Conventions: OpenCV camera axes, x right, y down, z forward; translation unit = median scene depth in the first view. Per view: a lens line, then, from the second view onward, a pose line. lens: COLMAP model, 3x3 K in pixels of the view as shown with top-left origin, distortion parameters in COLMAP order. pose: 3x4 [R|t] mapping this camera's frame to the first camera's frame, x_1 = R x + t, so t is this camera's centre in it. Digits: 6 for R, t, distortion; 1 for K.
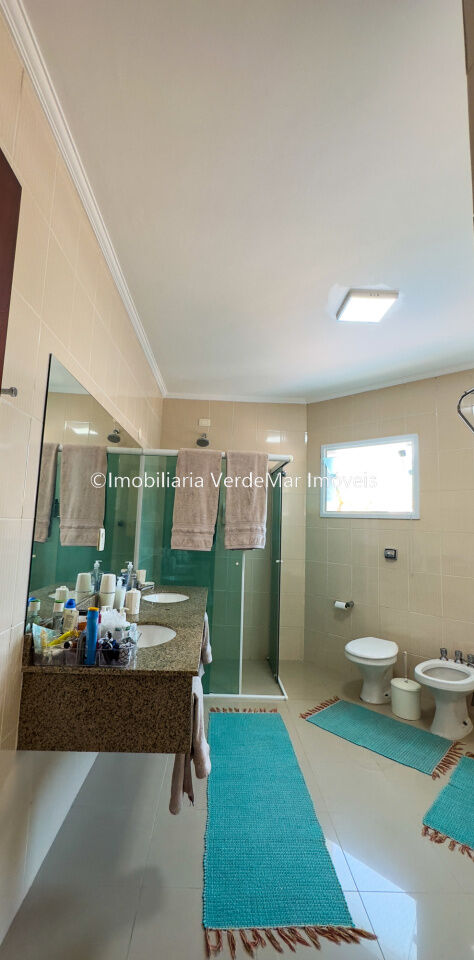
lens RADIAL K [[394.3, 0, 227.7], [0, 394.3, 481.6], [0, 0, 1]] dist [-0.000881, -0.000238]
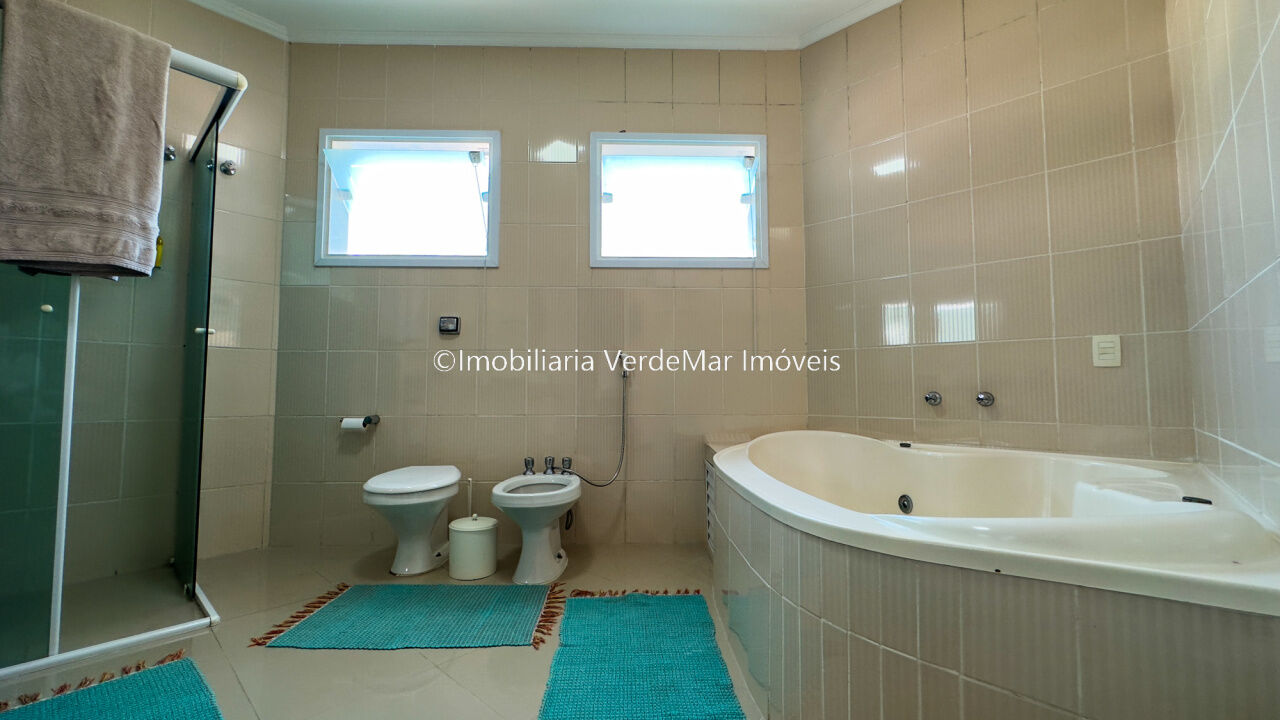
lens RADIAL K [[512.8, 0, 640.0], [0, 512.8, 360.0], [0, 0, 1]] dist [0.000414, 0.000017]
pose [[0.696379, 0.006866, 0.717641, 0.066930], [-0.052778, 0.997737, 0.041668, 0.212396], [-0.715730, -0.066892, 0.695166, 0.287079]]
